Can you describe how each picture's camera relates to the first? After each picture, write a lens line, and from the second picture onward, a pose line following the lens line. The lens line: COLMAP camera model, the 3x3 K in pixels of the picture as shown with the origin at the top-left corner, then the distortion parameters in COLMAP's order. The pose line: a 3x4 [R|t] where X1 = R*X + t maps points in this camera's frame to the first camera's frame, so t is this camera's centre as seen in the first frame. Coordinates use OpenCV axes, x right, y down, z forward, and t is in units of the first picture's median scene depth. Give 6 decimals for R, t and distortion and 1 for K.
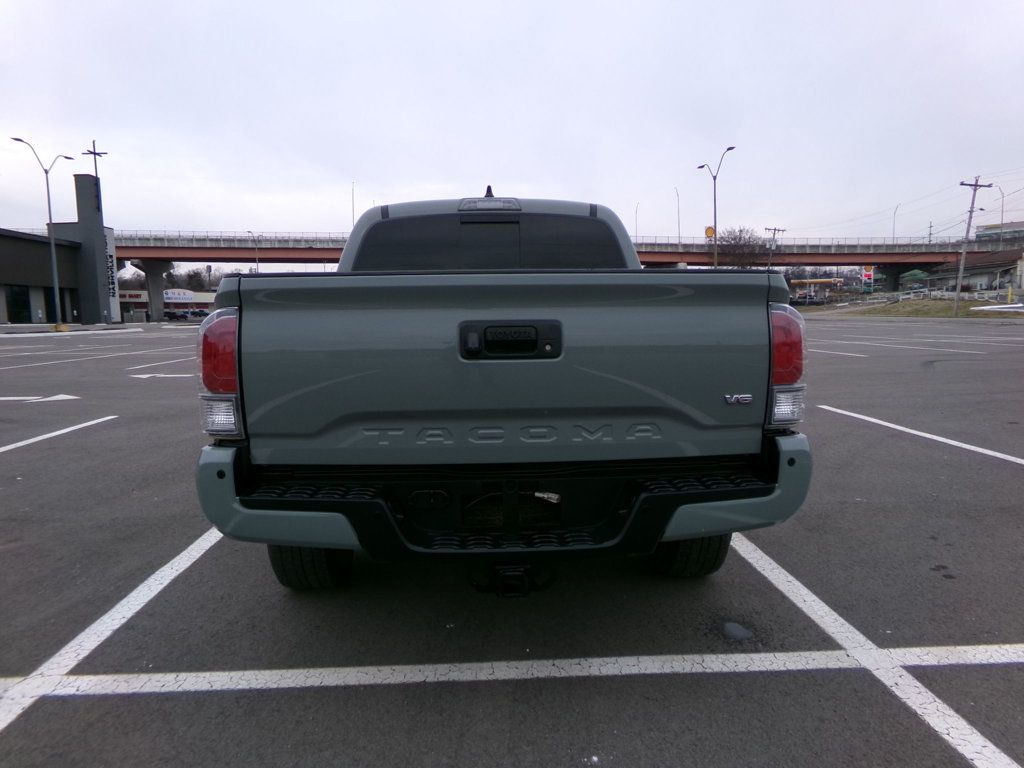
lens RADIAL K [[696.6, 0, 512.0], [0, 696.6, 384.0], [0, 0, 1]] dist [0.004254, 0.005848]
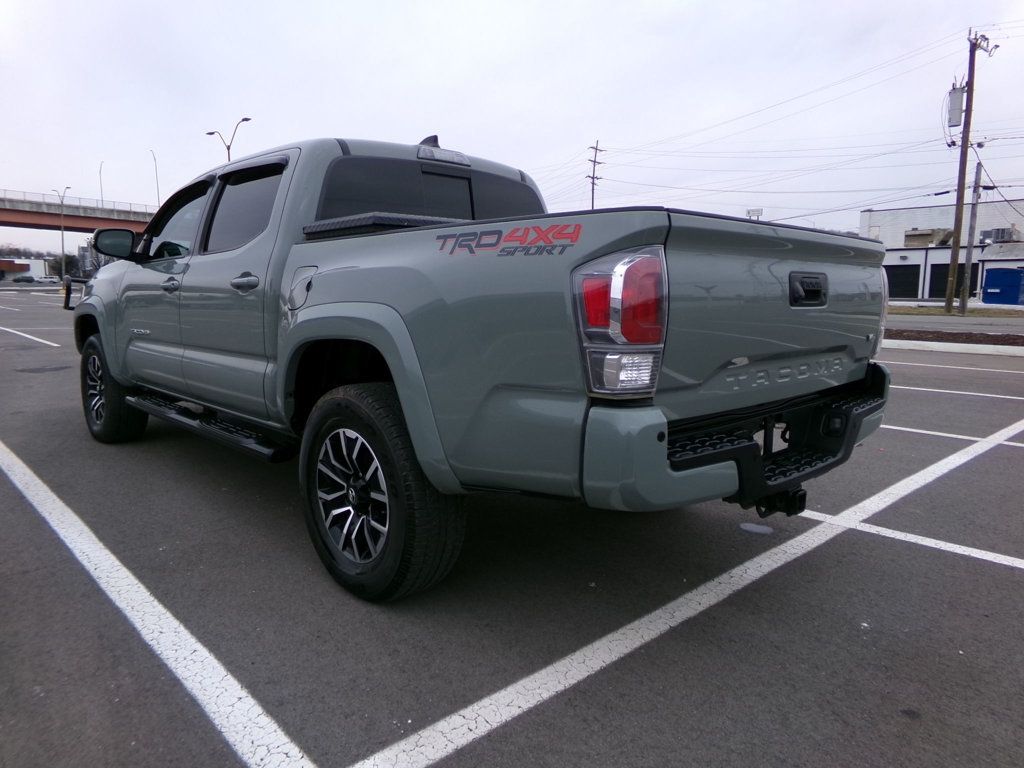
lens RADIAL K [[696.6, 0, 512.0], [0, 696.6, 384.0], [0, 0, 1]] dist [0.004254, 0.005848]
pose [[0.758484, -0.069093, 0.648019, -0.898682], [0.050236, 0.997604, 0.047566, 0.009984], [-0.649753, -0.003524, 0.760137, 0.358584]]
